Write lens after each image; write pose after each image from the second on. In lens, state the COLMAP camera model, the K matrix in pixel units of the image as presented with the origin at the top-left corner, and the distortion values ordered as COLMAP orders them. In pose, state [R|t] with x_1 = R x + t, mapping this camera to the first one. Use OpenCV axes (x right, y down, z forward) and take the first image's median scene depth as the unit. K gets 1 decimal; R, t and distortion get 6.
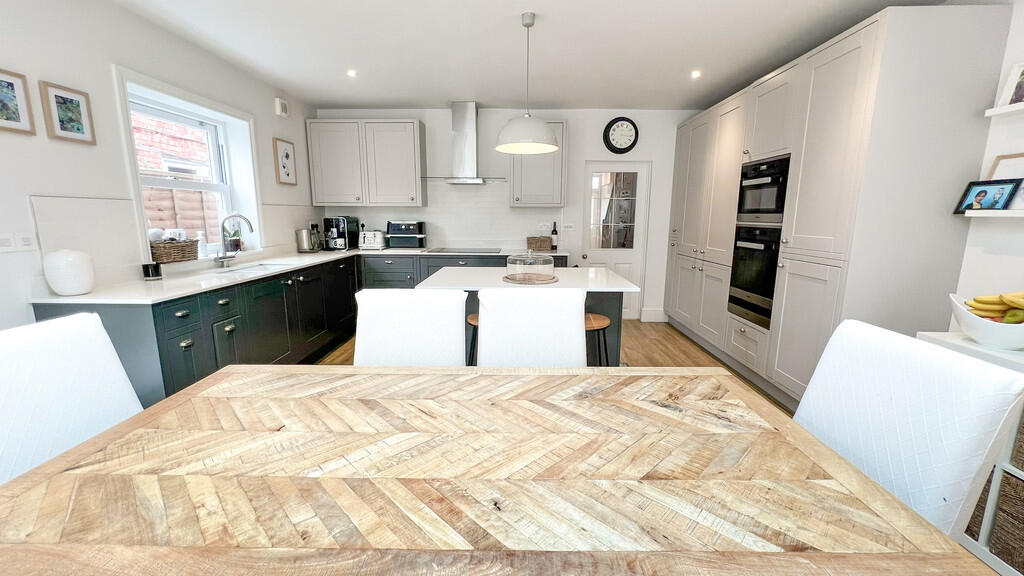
lens RADIAL K [[418.0, 0, 512.7], [0, 418.0, 289.9], [0, 0, 1]] dist [0.000276, -0.001131]
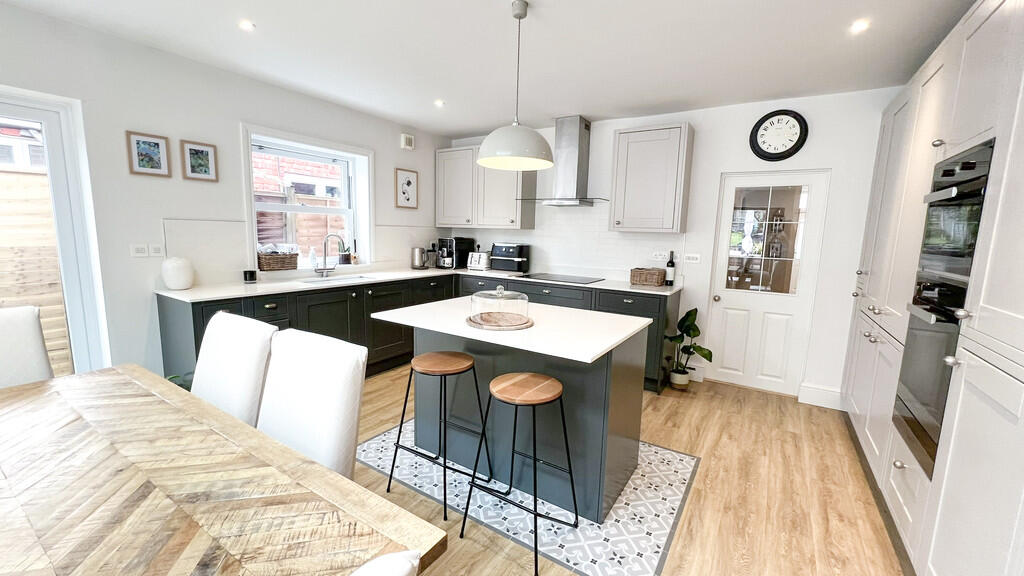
lens RADIAL K [[415.6, 0, 510.1], [0, 415.6, 287.7], [0, 0, 1]] dist [-0.004109, -0.000241]
pose [[0.844961, 0.091195, -0.526996, 0.315390], [-0.118359, 0.992808, -0.017970, -0.052061], [0.521567, 0.077559, 0.849678, 0.210226]]
